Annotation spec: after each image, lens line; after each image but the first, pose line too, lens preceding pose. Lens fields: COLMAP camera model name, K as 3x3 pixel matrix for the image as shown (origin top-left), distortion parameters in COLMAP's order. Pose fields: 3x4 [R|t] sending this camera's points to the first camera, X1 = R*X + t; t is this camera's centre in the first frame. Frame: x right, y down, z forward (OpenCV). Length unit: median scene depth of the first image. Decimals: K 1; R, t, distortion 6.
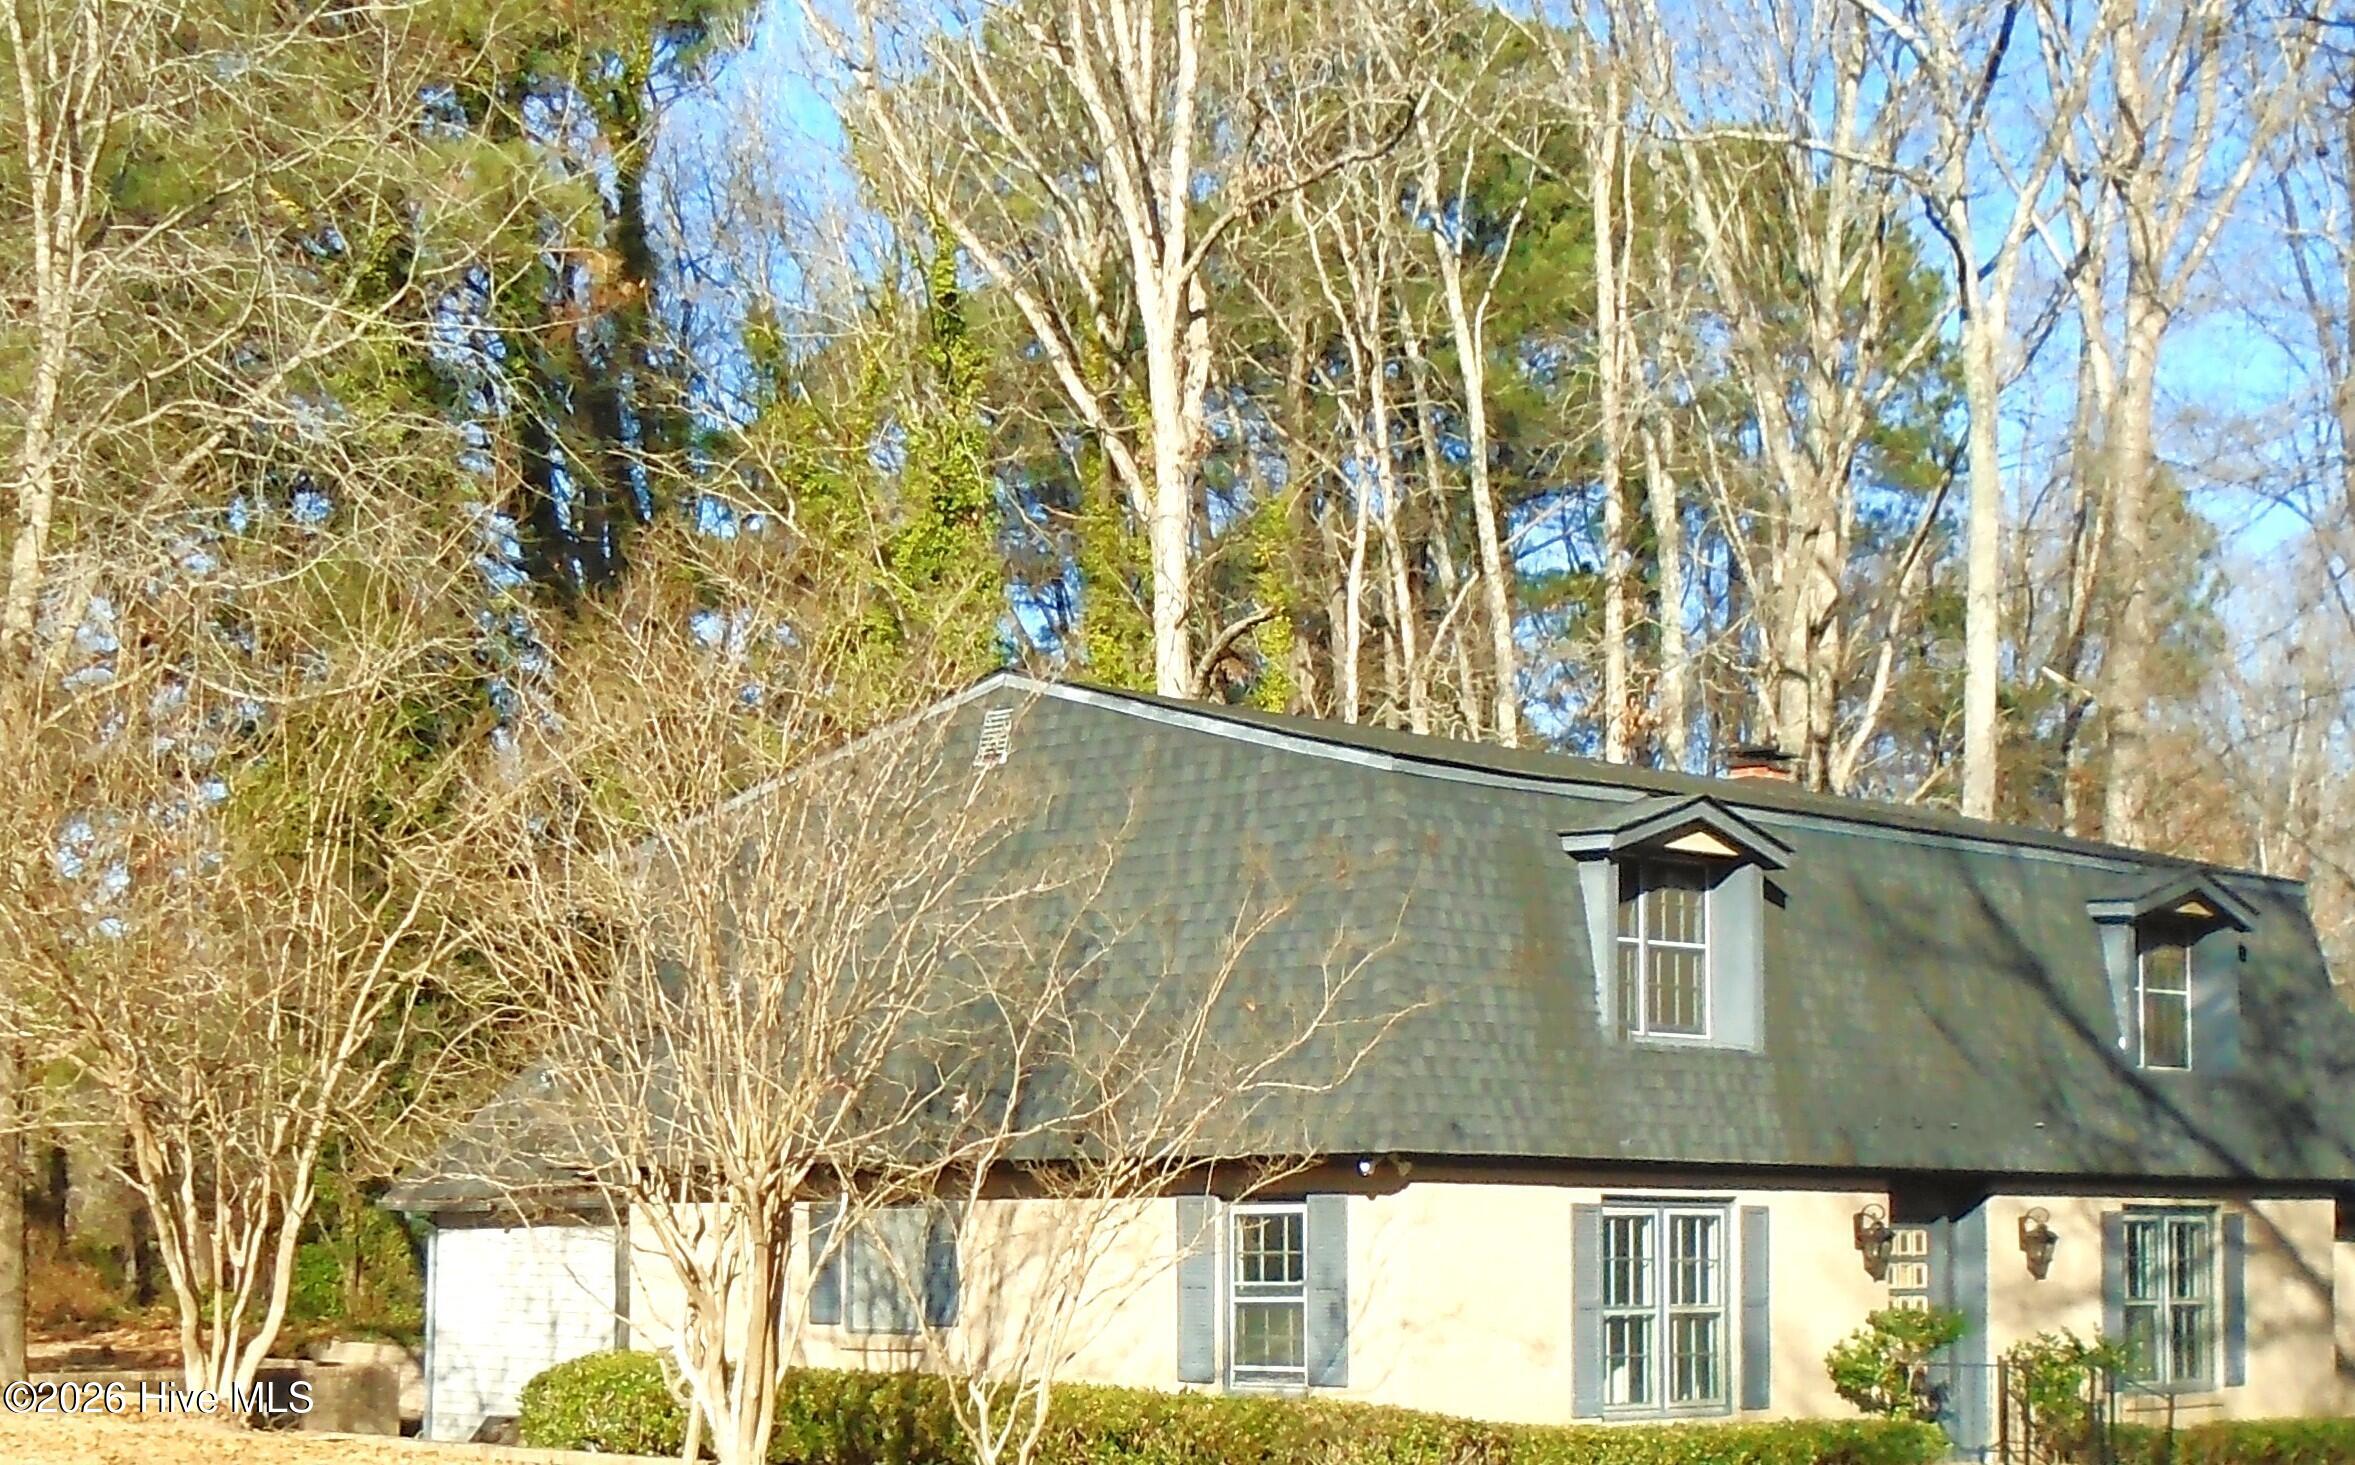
lens RADIAL K [[4453.5, 0, 1177.5], [0, 4453.5, 732.5], [0, 0, 1]] dist [-0.048092, -1.102444]
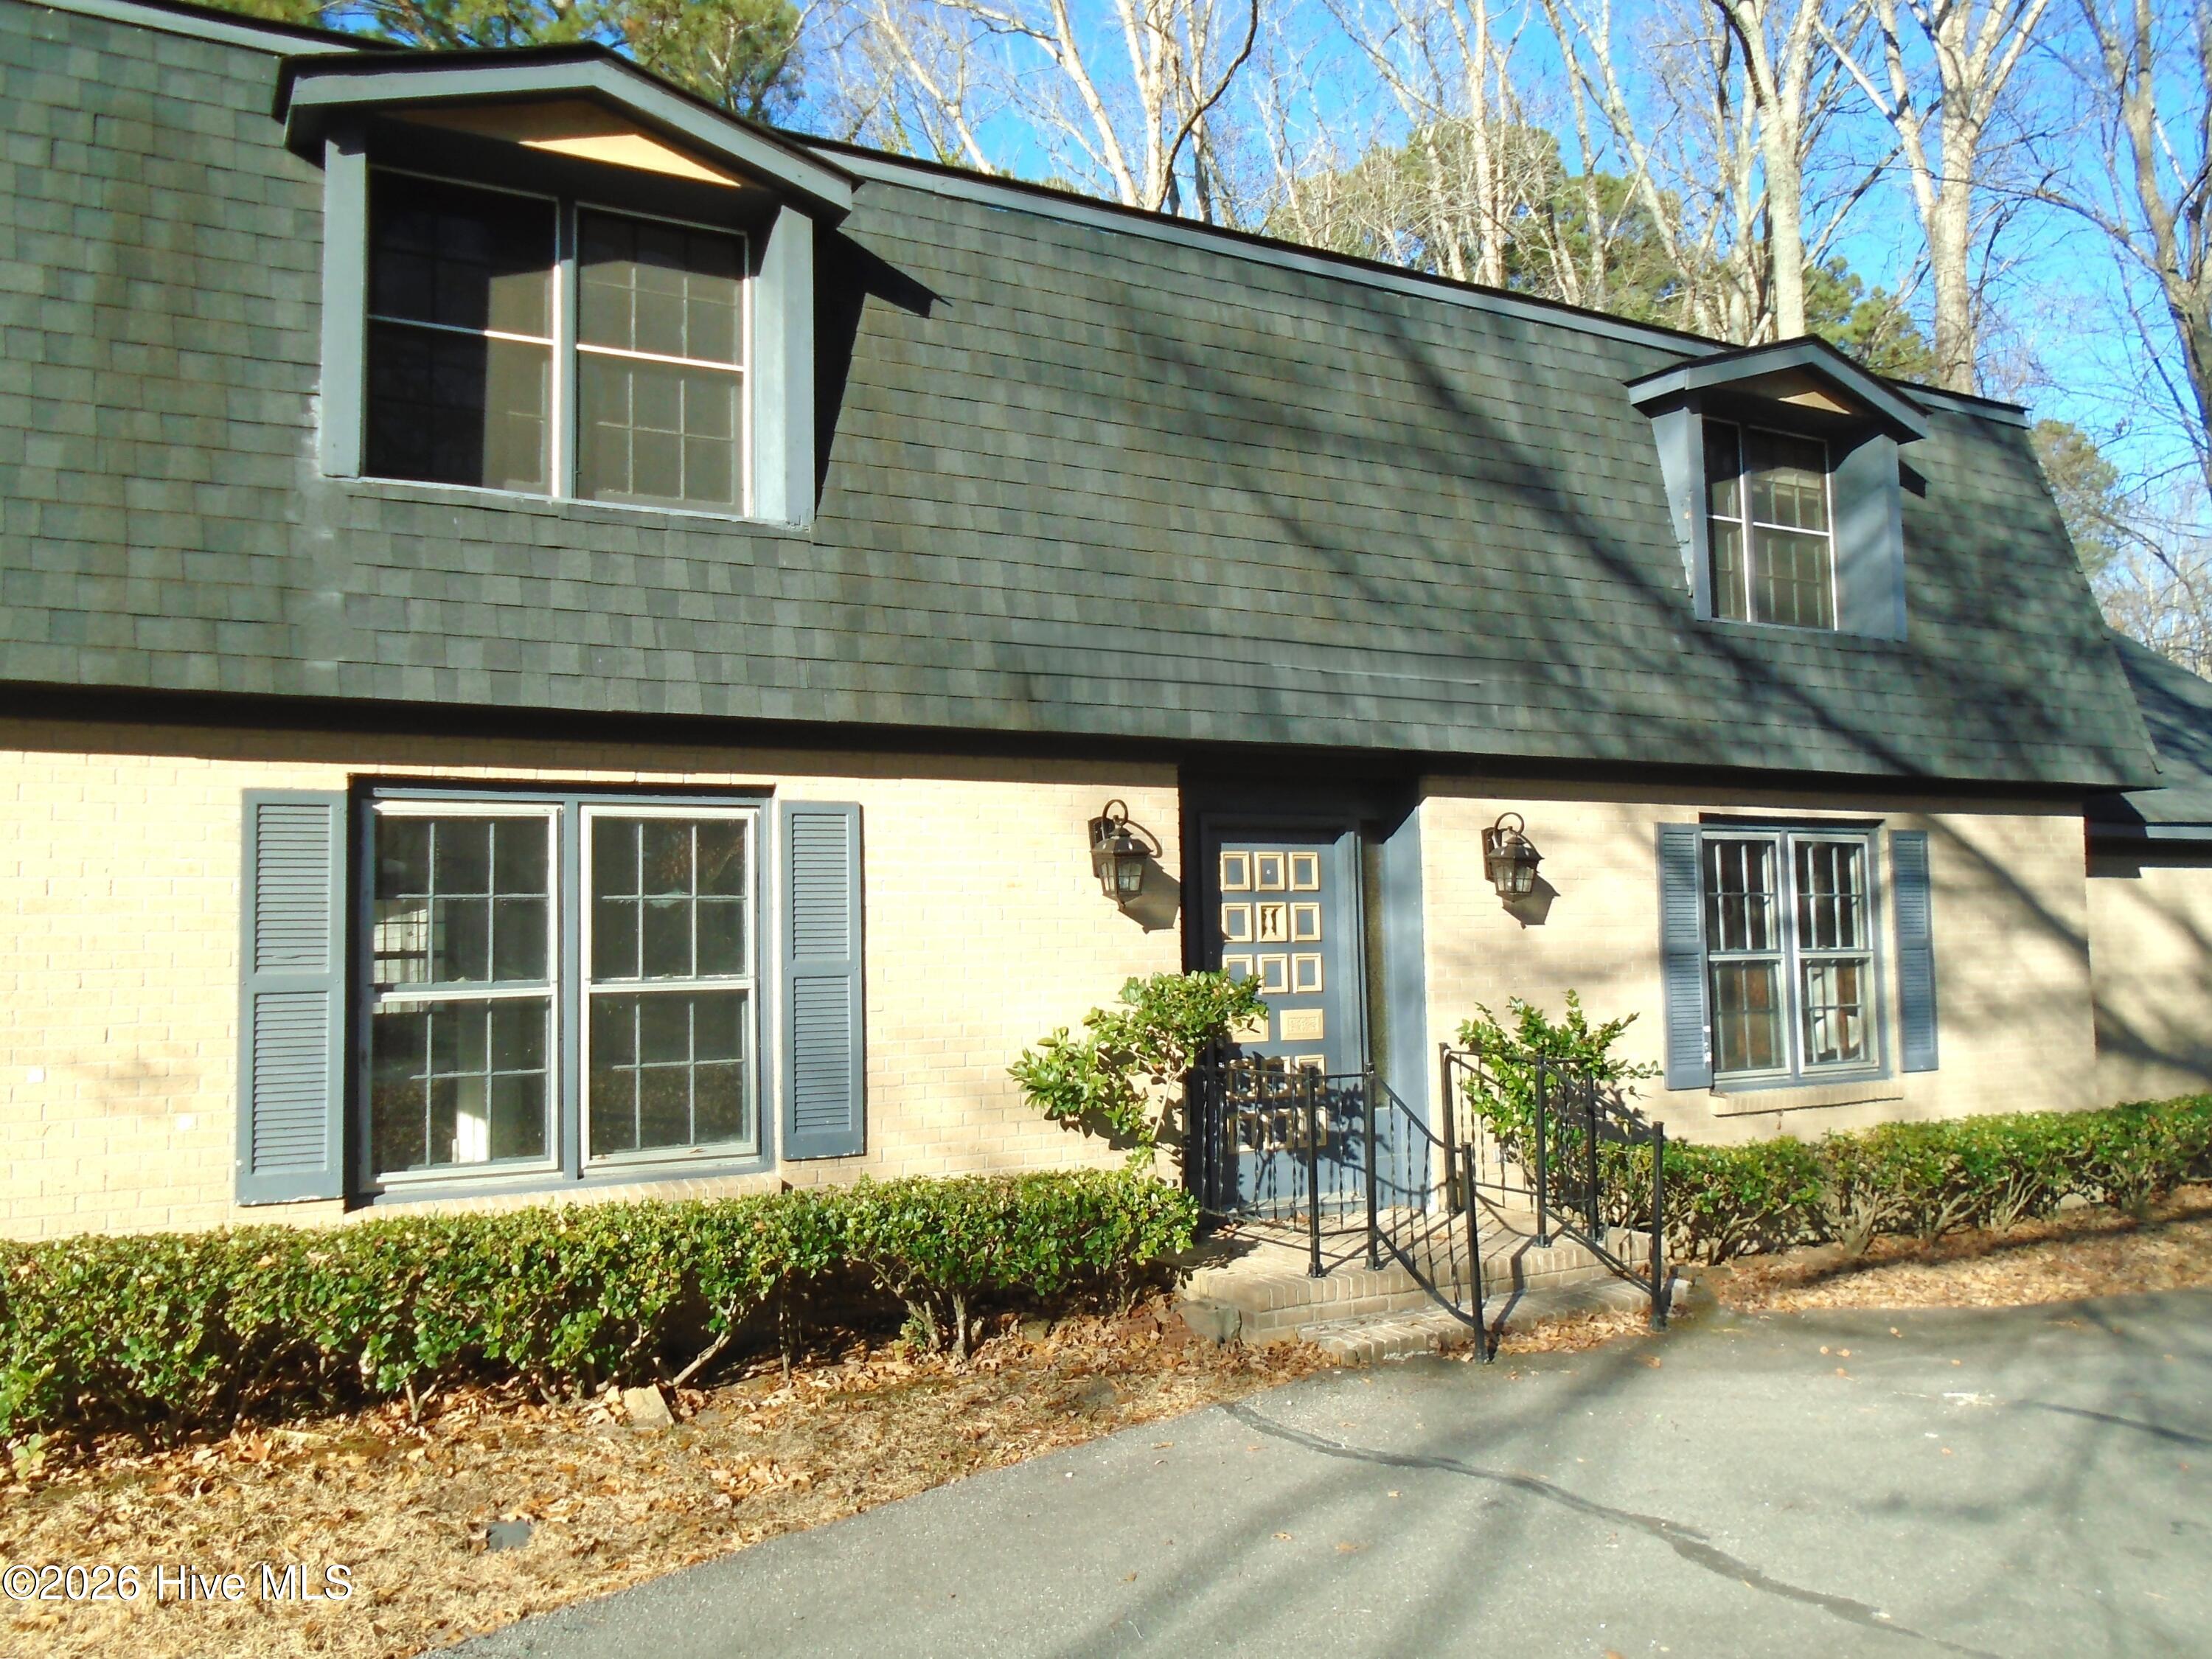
lens RADIAL K [[1670.5, 0, 1205.5], [0, 1670.5, 829.9], [0, 0, 1]] dist [-0.006010, -0.000885]
pose [[0.953415, -0.048756, -0.297696, 0.240657], [0.061646, 0.997517, 0.034057, 0.105455], [0.295296, -0.050822, 0.954053, 0.805523]]
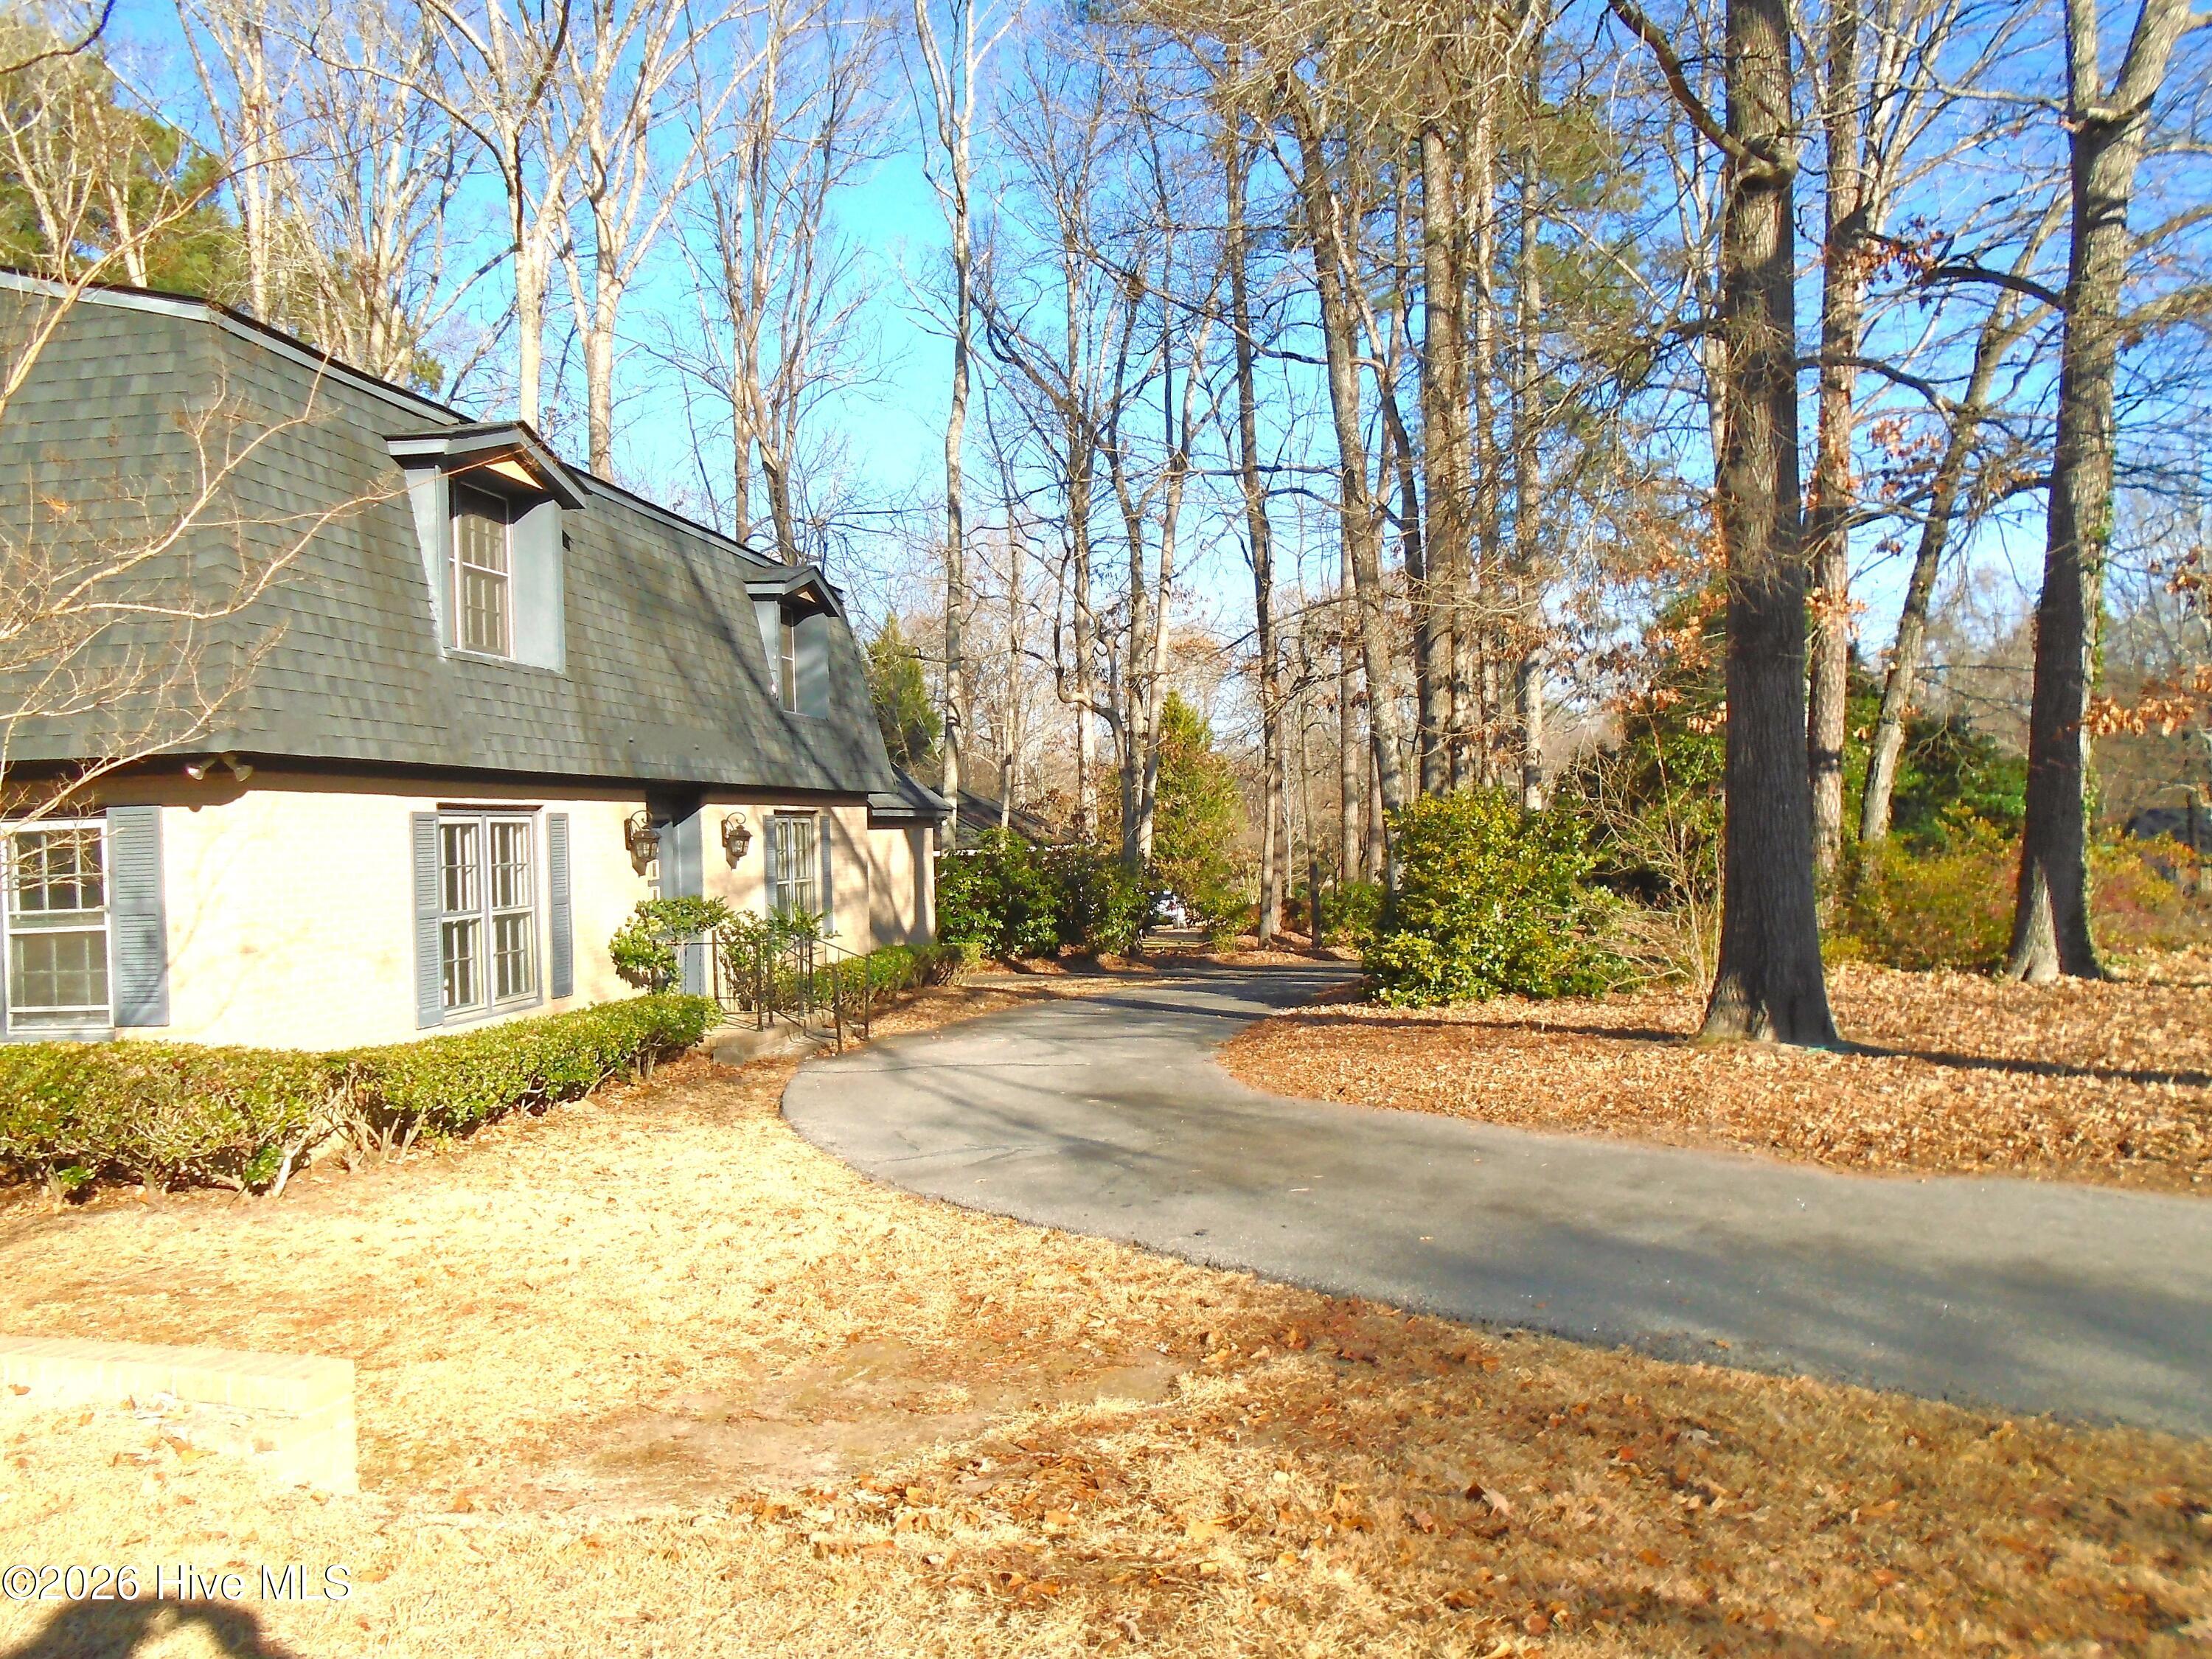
lens RADIAL K [[1704.8, 0, 1106.0], [0, 1704.8, 829.5], [0, 0, 1]] dist [-0.007675, 0.000172]
pose [[0.817277, -0.030517, 0.575437, -0.002305], [-0.031005, 0.994821, 0.096794, 0.065113], [-0.575411, -0.096949, 0.812098, 0.575846]]
